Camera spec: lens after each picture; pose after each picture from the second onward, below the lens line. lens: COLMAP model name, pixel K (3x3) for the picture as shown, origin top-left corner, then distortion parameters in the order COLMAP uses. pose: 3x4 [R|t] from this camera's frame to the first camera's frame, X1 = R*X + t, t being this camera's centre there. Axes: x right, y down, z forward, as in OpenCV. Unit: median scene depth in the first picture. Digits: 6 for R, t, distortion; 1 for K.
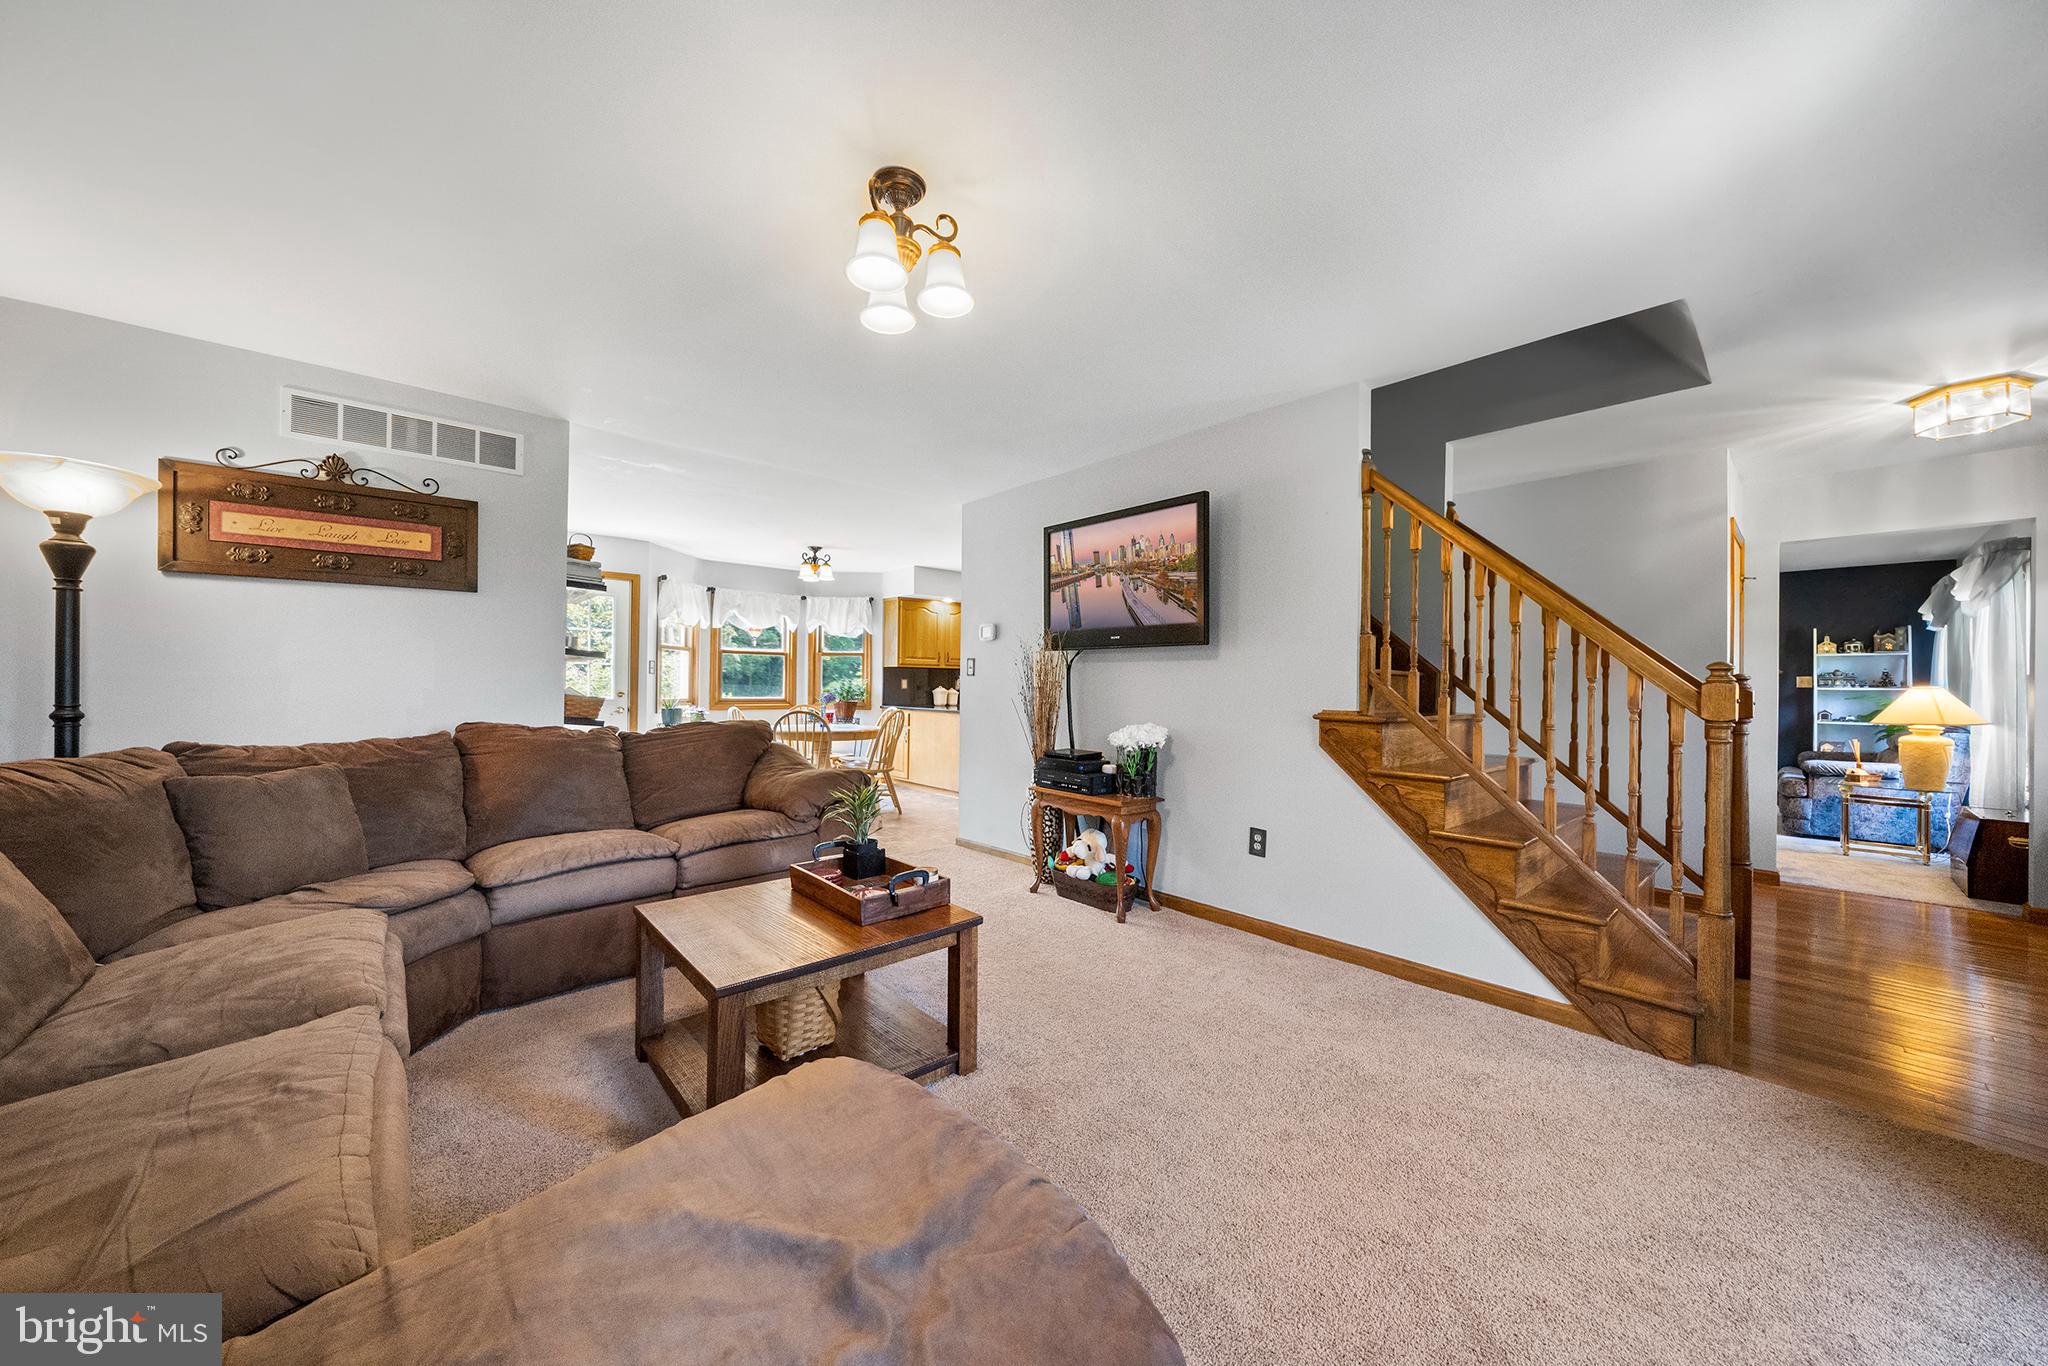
lens RADIAL K [[703.0, 0, 1021.4], [0, 703.0, 684.9], [0, 0, 1]] dist [-0.002746, -0.000164]
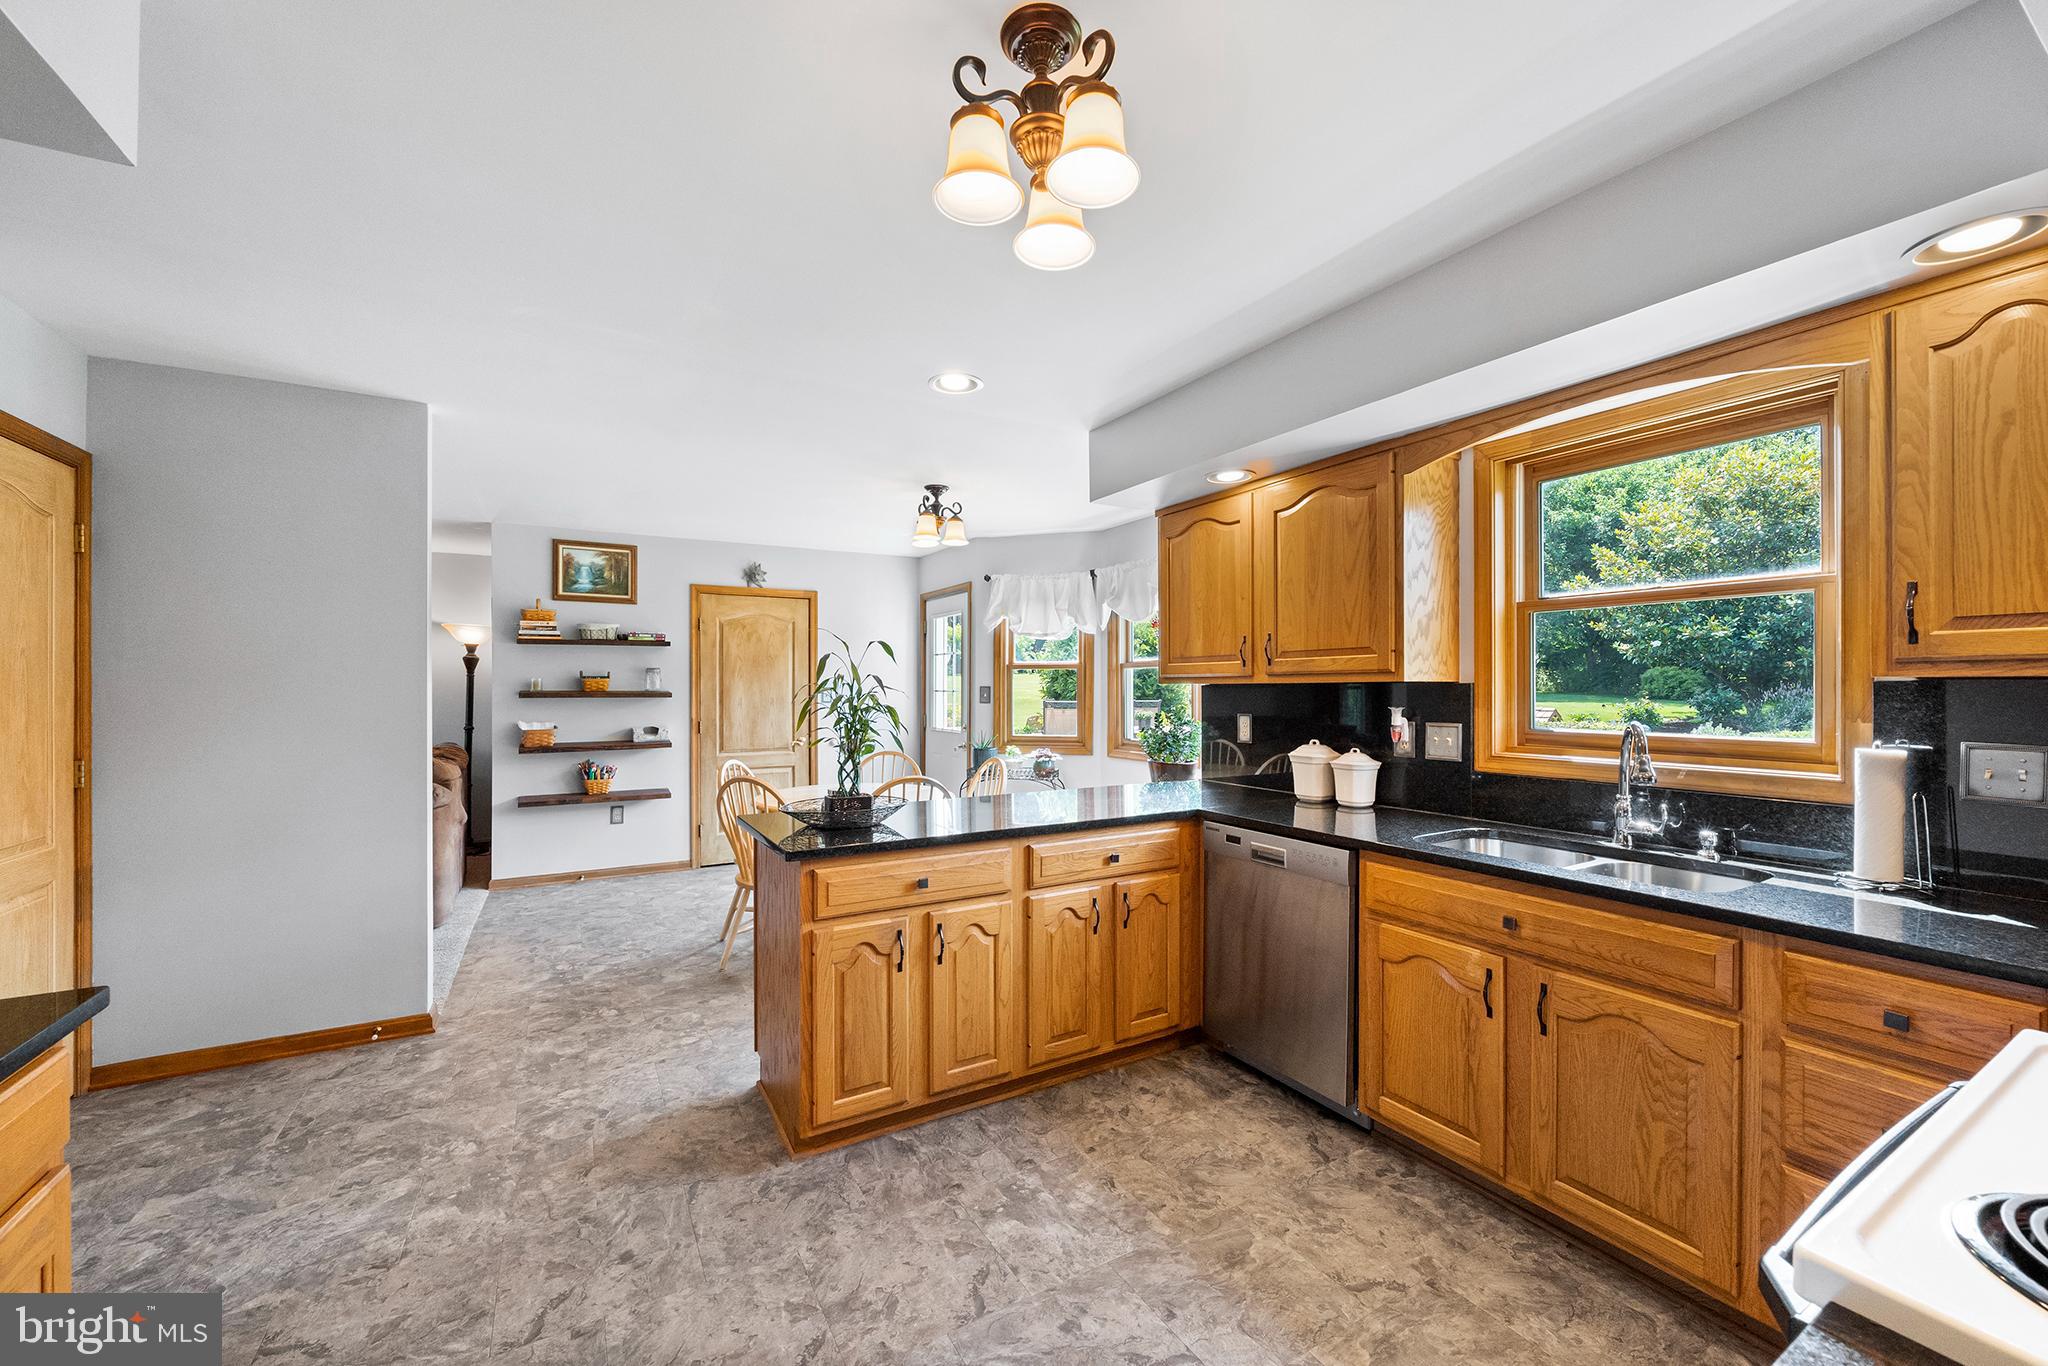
lens RADIAL K [[792.0, 0, 1021.9], [0, 792.0, 686.6], [0, 0, 1]] dist [-0.001126, -0.000108]
pose [[-0.193021, -0.010814, -0.981135, 0.684581], [0.001069, 0.999936, -0.011231, -0.048438], [0.981194, -0.003217, -0.192997, 2.450172]]
